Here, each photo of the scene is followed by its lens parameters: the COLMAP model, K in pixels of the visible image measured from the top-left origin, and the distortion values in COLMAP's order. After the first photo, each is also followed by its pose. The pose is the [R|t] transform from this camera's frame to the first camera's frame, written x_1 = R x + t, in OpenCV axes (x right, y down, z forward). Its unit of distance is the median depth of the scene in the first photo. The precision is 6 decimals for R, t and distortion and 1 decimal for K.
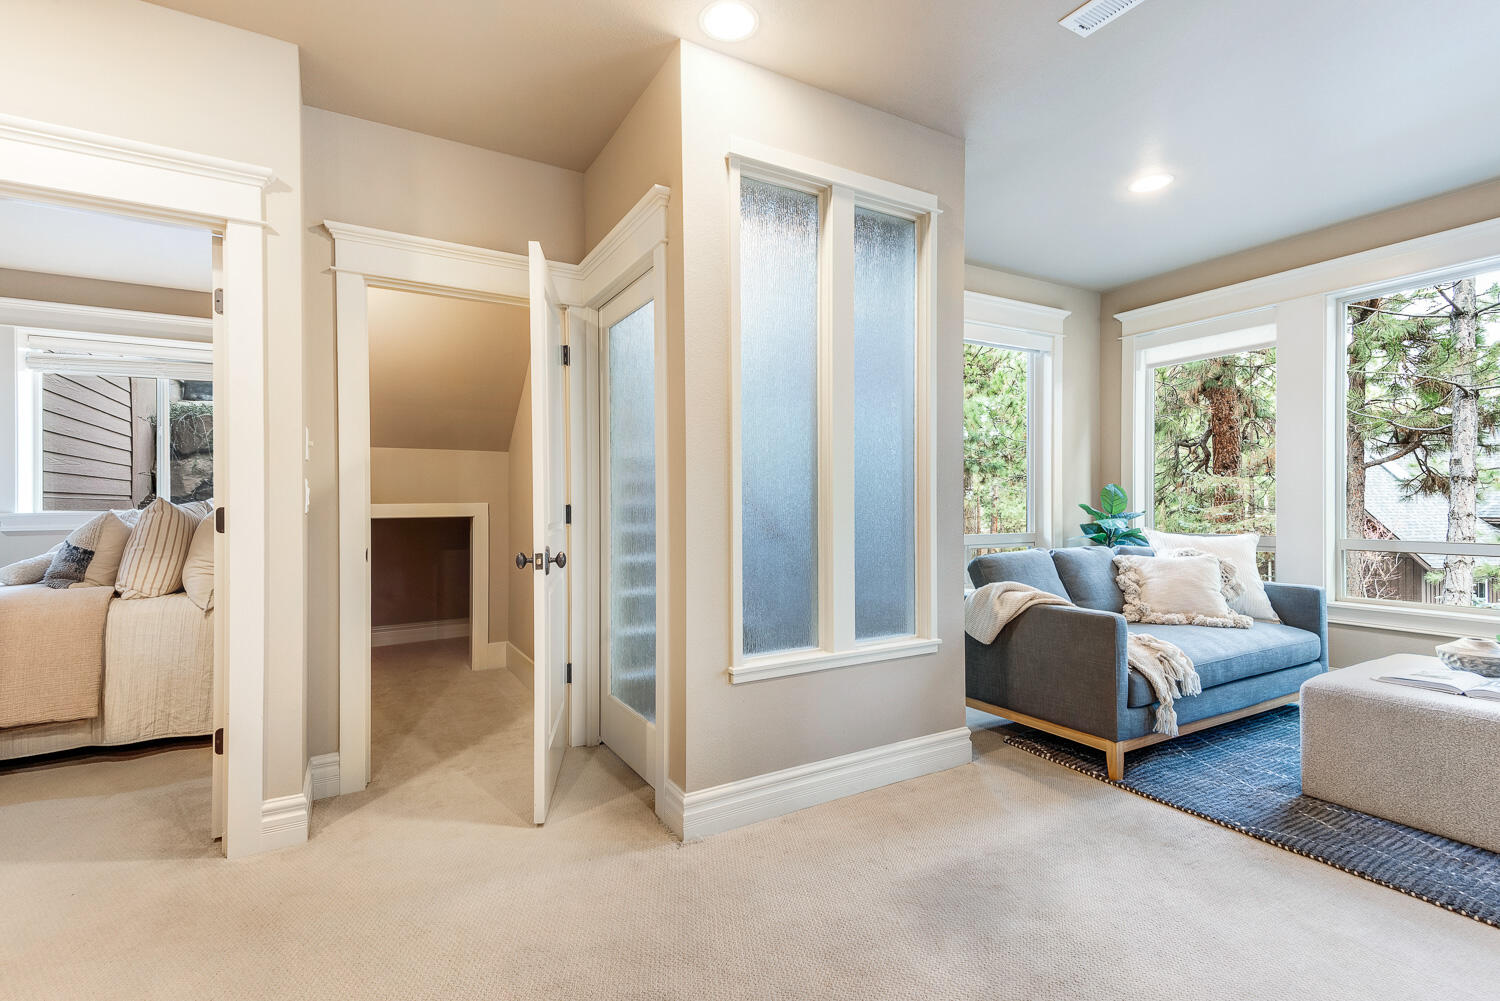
lens RADIAL K [[694.3, 0, 748.7], [0, 694.3, 495.6], [0, 0, 1]] dist [0.018723, -0.006265]
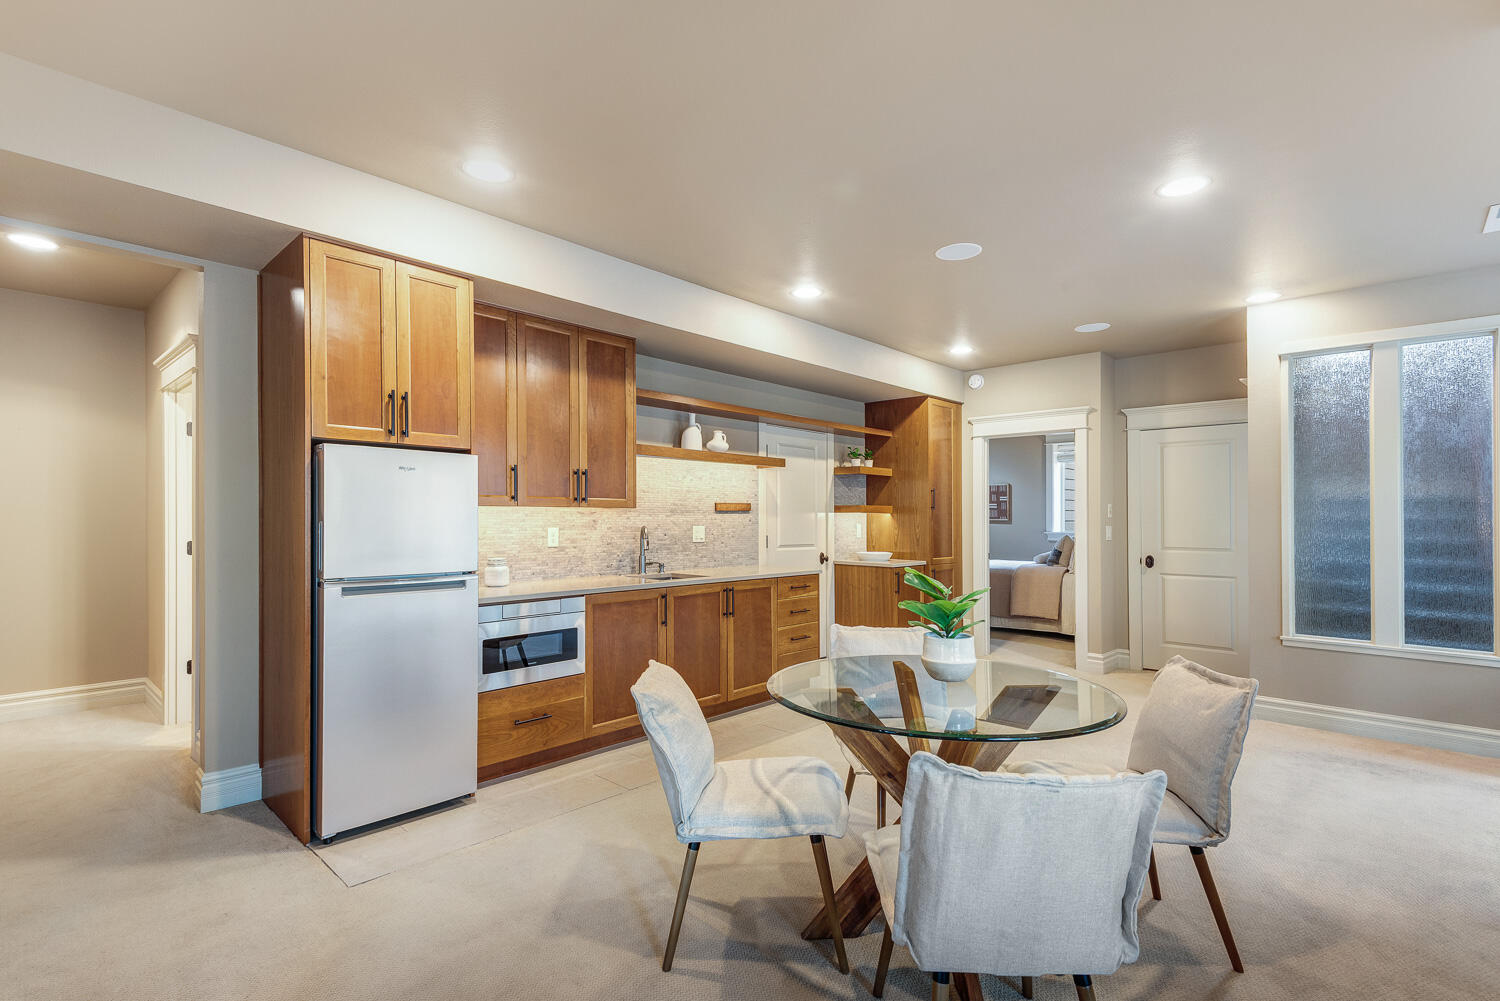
lens RADIAL K [[694.3, 0, 740.4], [0, 694.3, 510.9], [0, 0, 1]] dist [0.018723, -0.006265]
pose [[0.262134, 0.001706, -0.965030, 0.871708], [0.003202, 0.999991, 0.002638, -0.055779], [0.965026, -0.003782, 0.262126, -0.541134]]
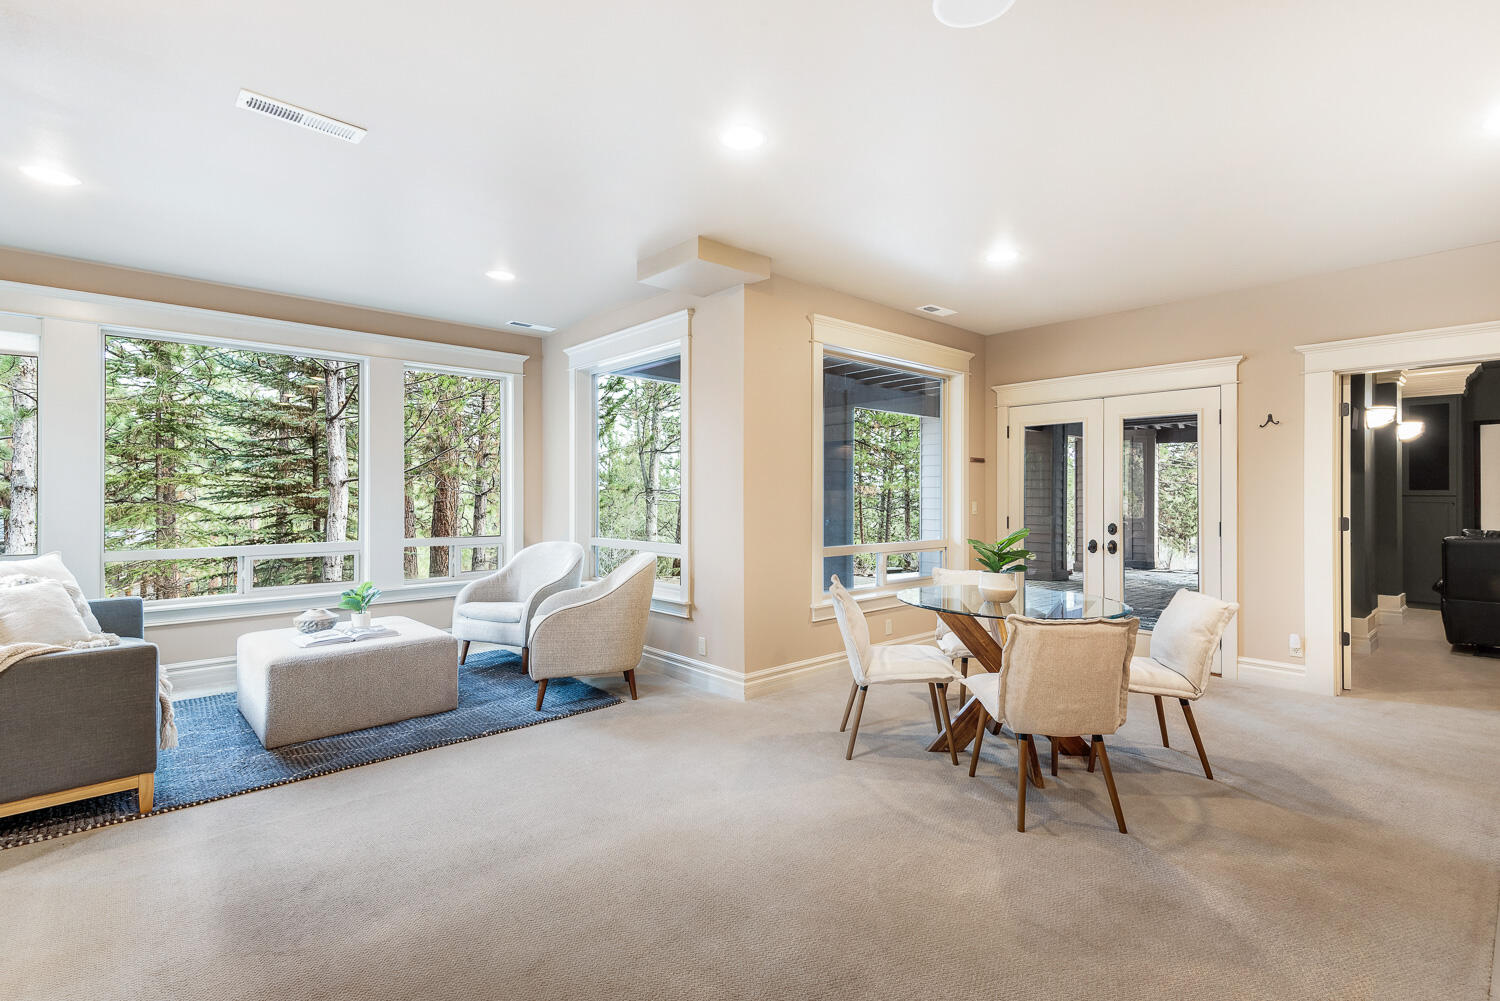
lens RADIAL K [[694.3, 0, 761.7], [0, 694.3, 490.0], [0, 0, 1]] dist [0.018723, -0.006265]
pose [[-0.237021, 0.012353, 0.971426, -0.486946], [-0.010152, 0.999833, -0.015191, -0.030344], [-0.971451, -0.013463, -0.236856, 0.300176]]
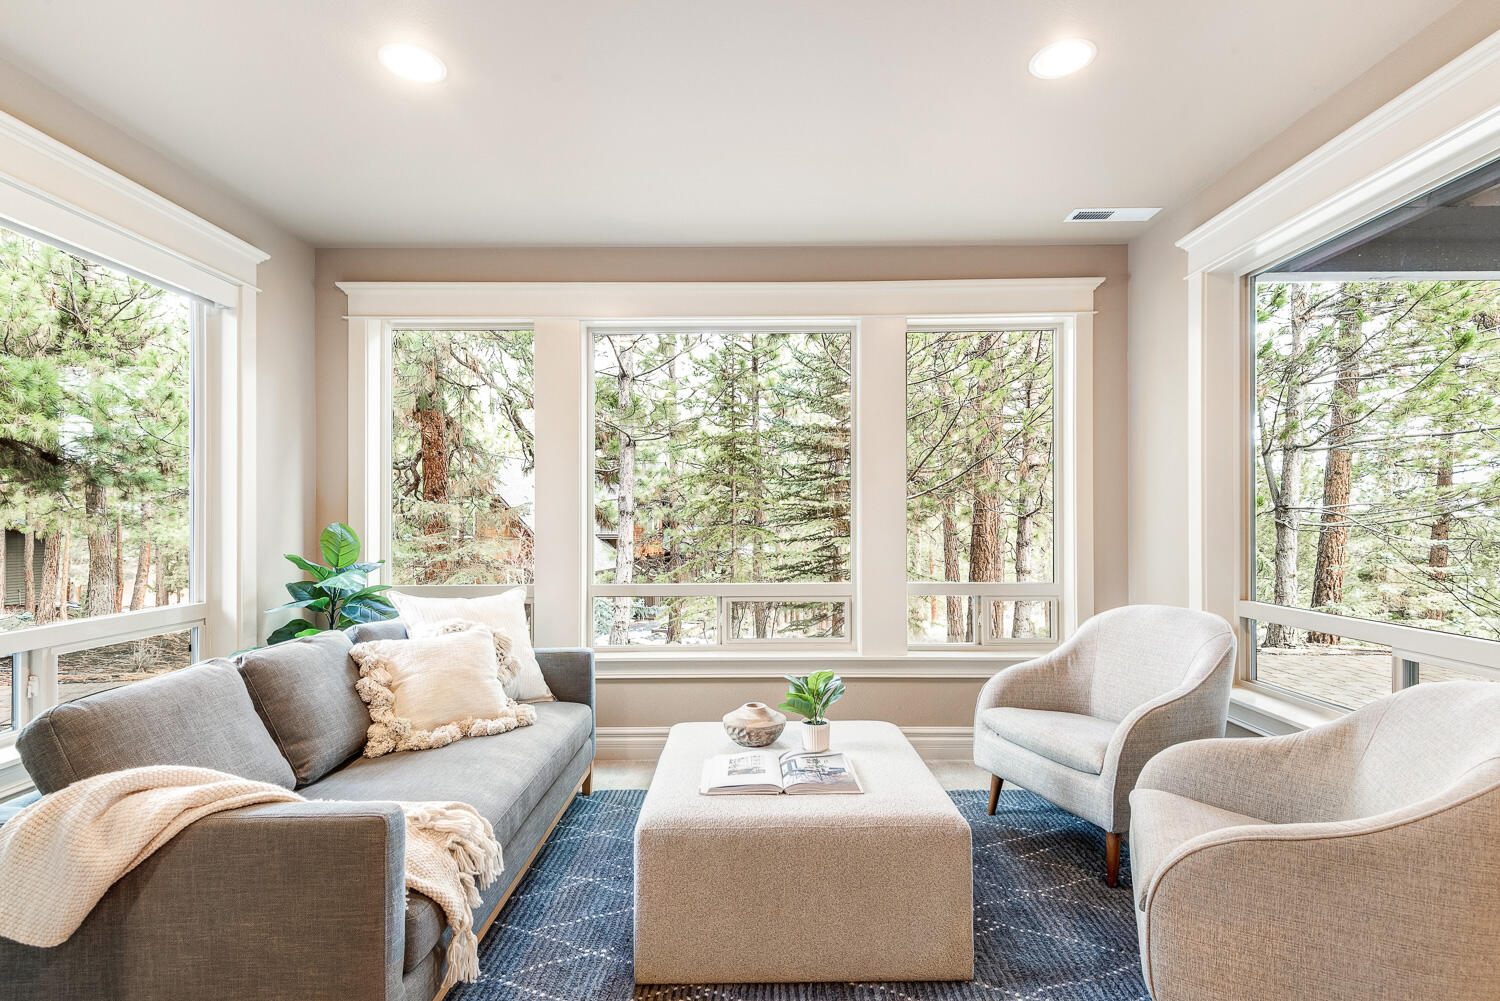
lens RADIAL K [[694.3, 0, 749.8], [0, 694.3, 520.7], [0, 0, 1]] dist [0.018723, -0.006265]
pose [[0.499611, -0.000809, 0.866250, 0.162884], [-0.009015, 0.999941, 0.006133, -0.034957], [-0.866203, -0.010873, 0.499574, 0.387681]]
